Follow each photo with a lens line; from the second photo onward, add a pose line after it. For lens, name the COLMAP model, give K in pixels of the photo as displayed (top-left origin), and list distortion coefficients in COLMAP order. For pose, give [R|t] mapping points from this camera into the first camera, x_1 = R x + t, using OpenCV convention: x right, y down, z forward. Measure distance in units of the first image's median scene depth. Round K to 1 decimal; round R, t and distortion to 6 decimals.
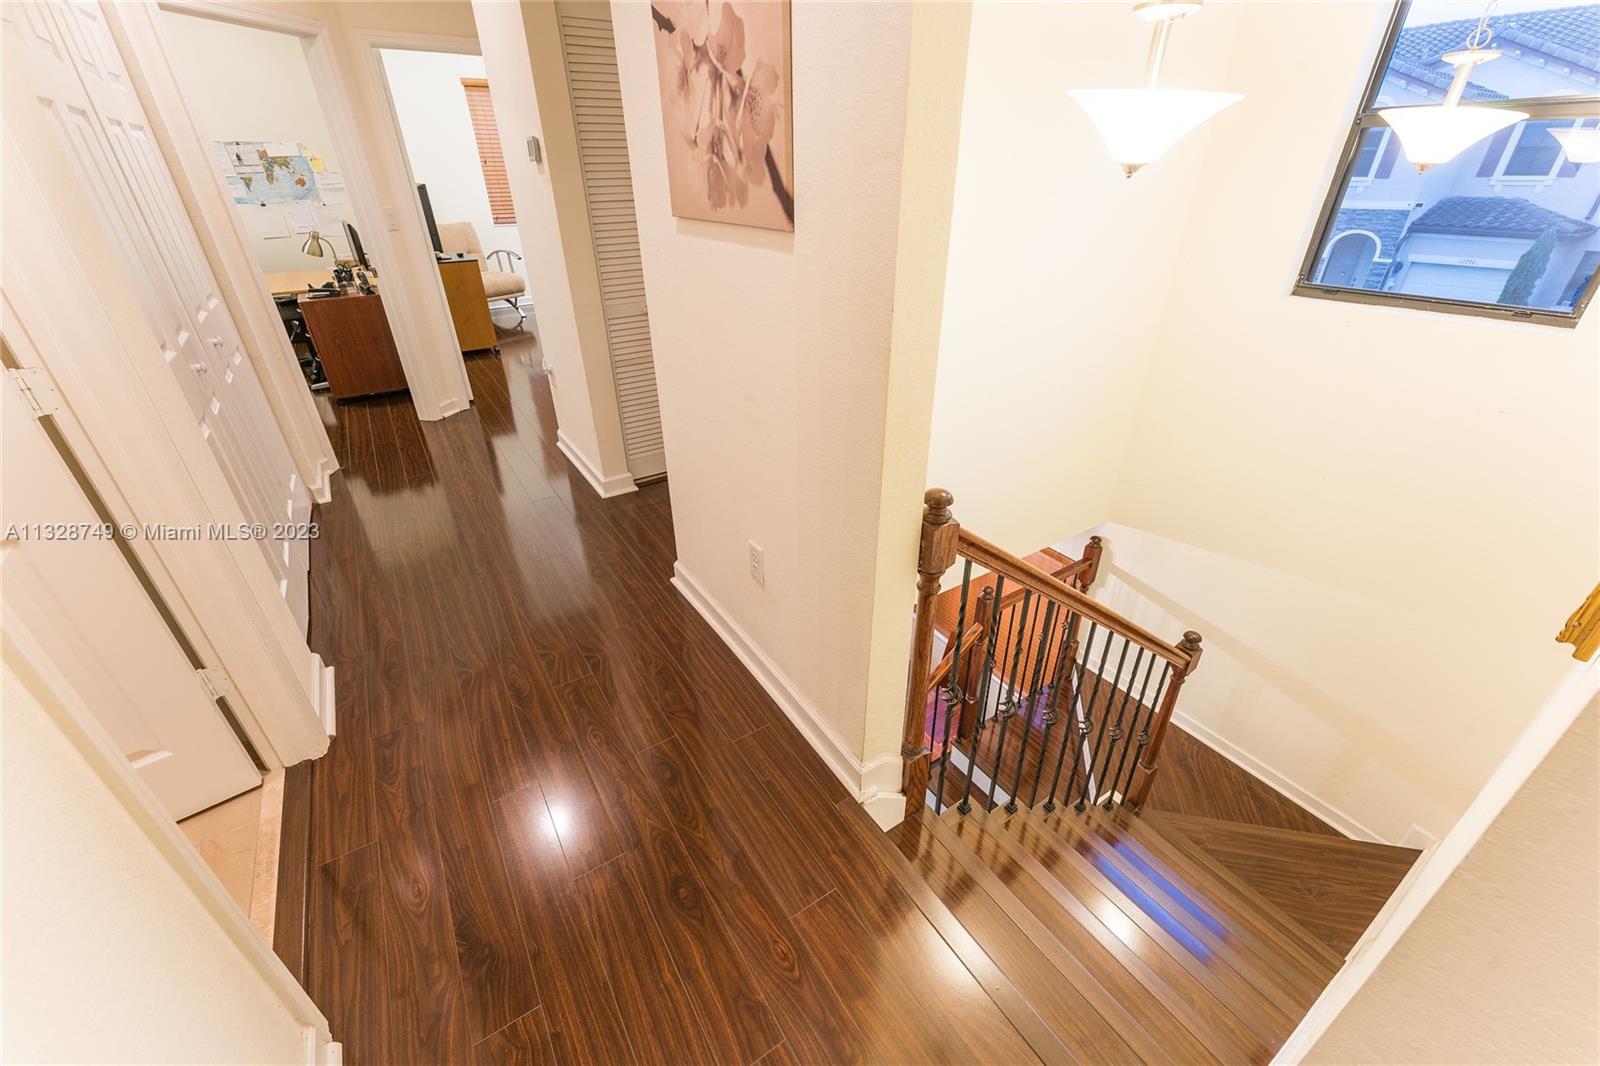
lens RADIAL K [[648.0, 0, 808.9], [0, 648.0, 534.6], [0, 0, 1]] dist [-0.004776, 0.000523]
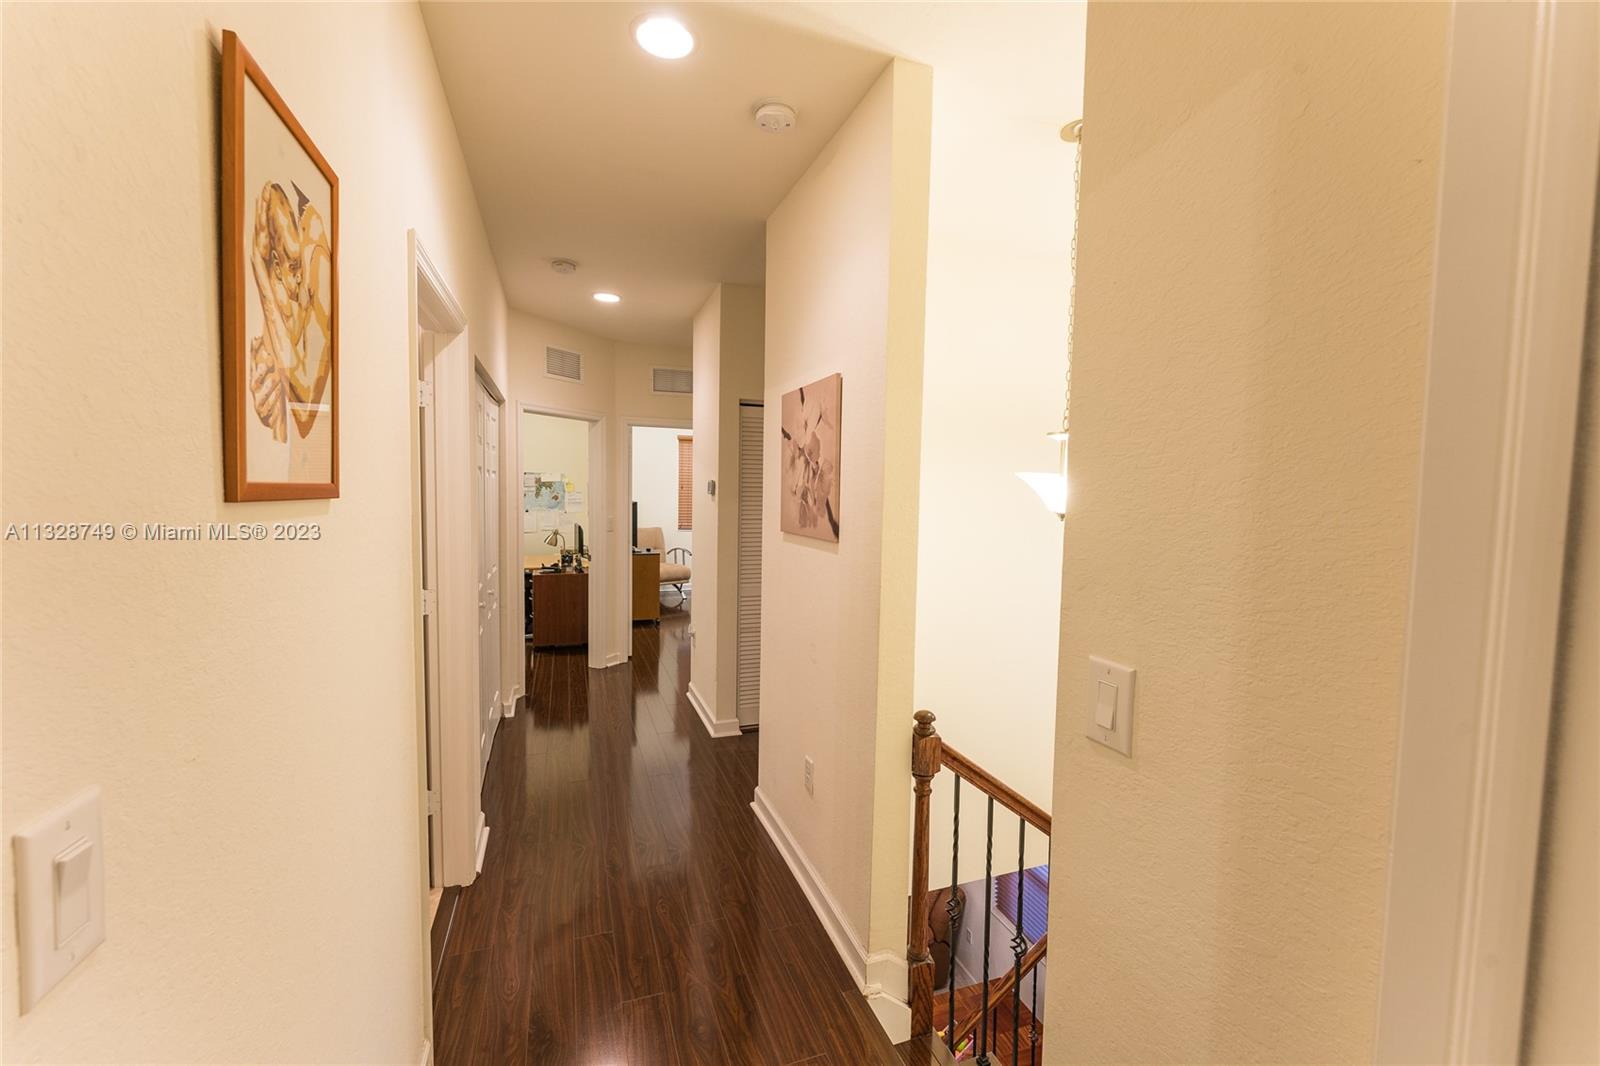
lens RADIAL K [[648.0, 0, 804.6], [0, 648.0, 529.4], [0, 0, 1]] dist [-0.004776, 0.000523]
pose [[0.974832, 0.036264, -0.219970, 0.140268], [-0.129881, 0.894326, -0.428150, 0.127627], [0.181198, 0.445944, 0.876528, -0.276874]]
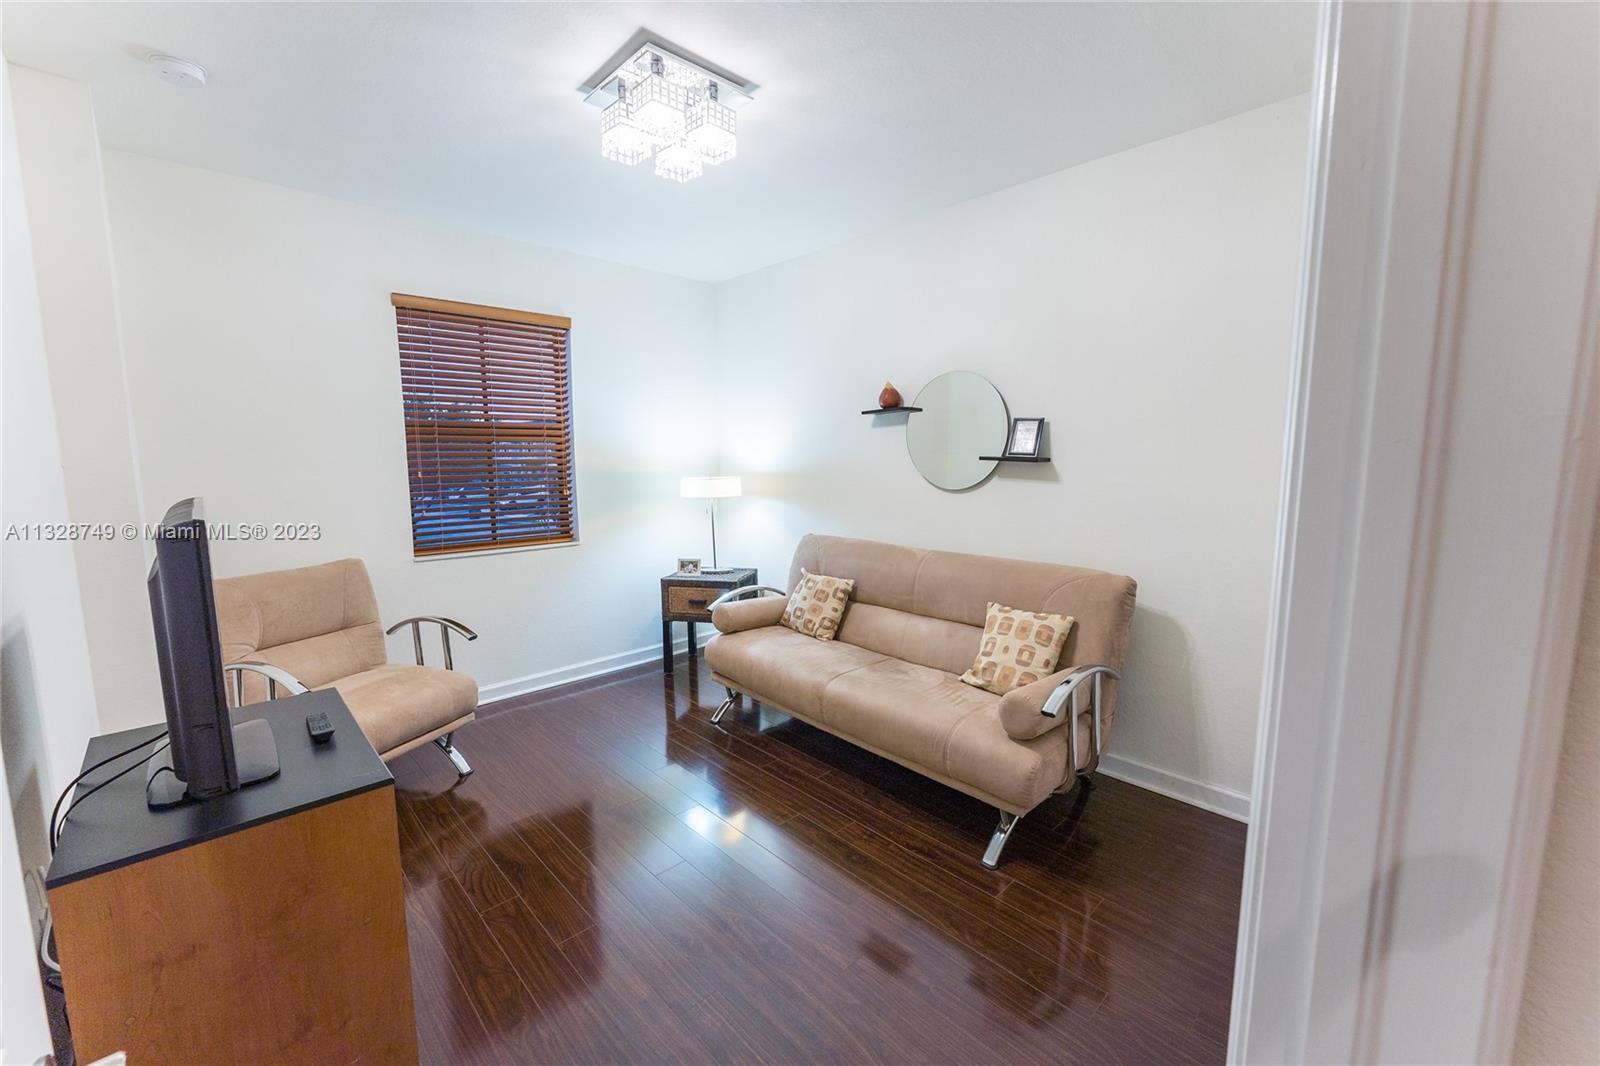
lens RADIAL K [[648.0, 0, 811.0], [0, 648.0, 528.8], [0, 0, 1]] dist [-0.004776, 0.000523]
pose [[0.981982, -0.017252, 0.188187, -0.947492], [0.088965, 0.920773, -0.379819, -0.959813], [-0.166725, 0.389718, 0.905717, 1.680040]]
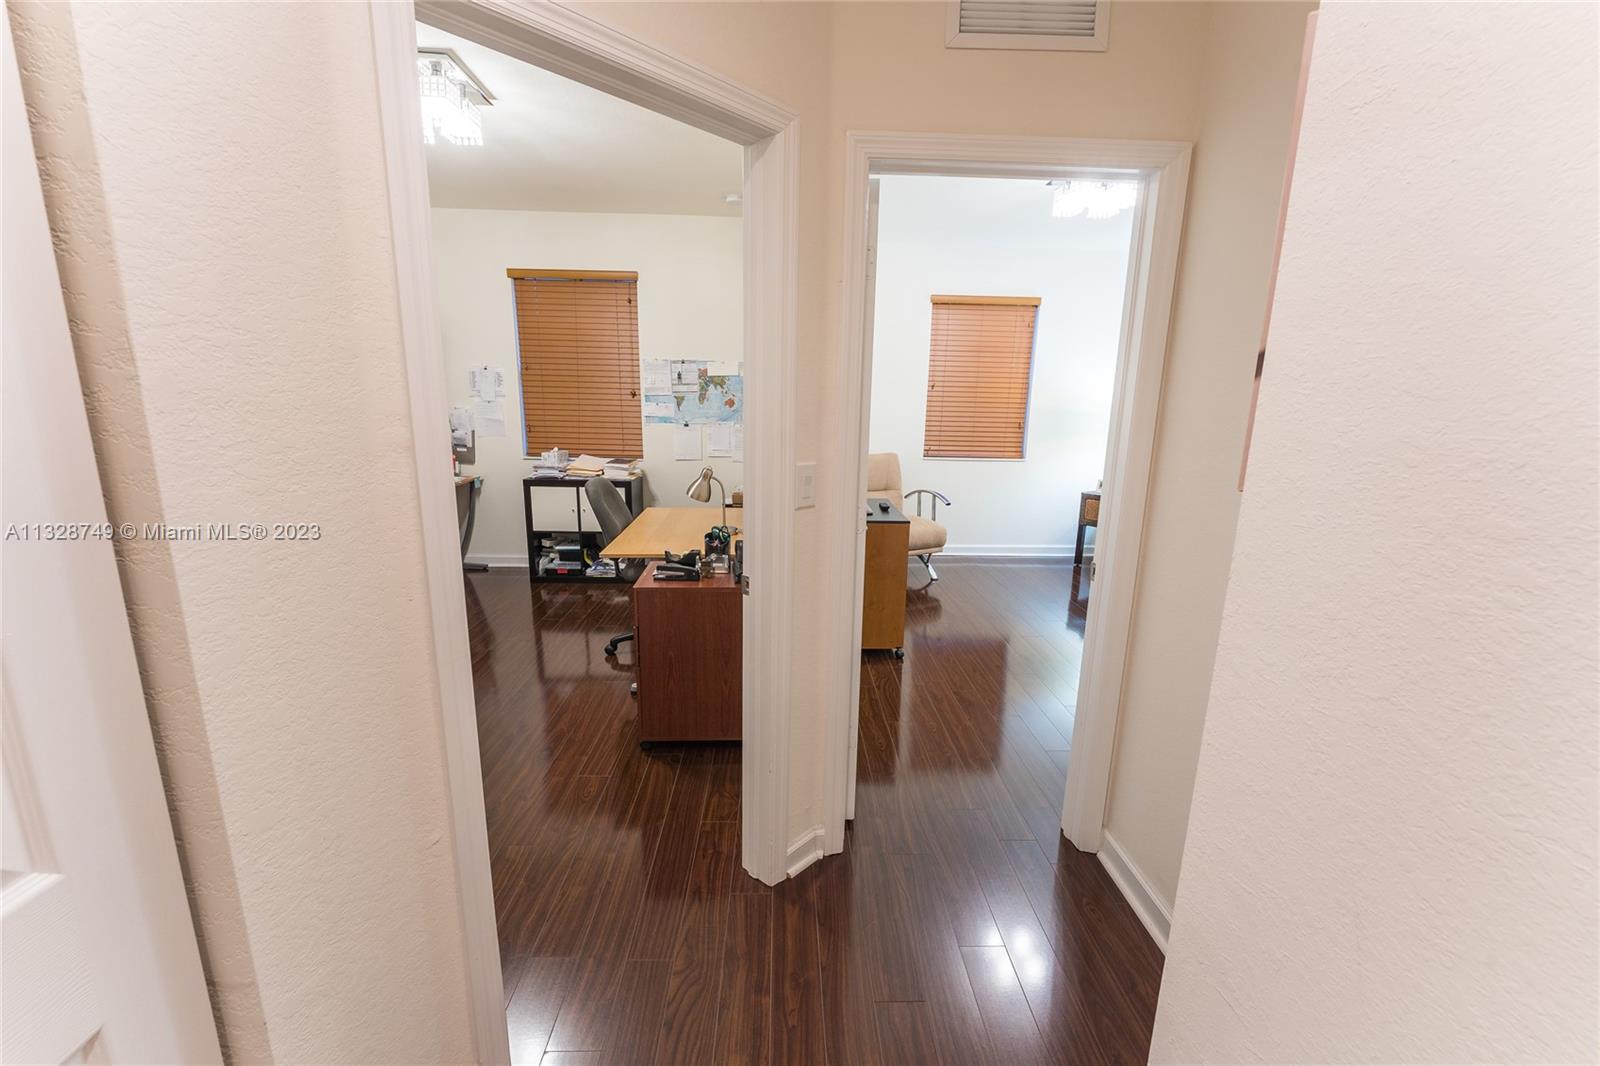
lens RADIAL K [[648.0, 0, 794.2], [0, 648.0, 529.9], [0, 0, 1]] dist [-0.004776, 0.000523]
pose [[0.848472, 0.129693, -0.513103, -0.669221], [-0.280581, 0.932277, -0.228328, -0.570571], [0.448741, 0.337697, 0.827401, 1.012431]]
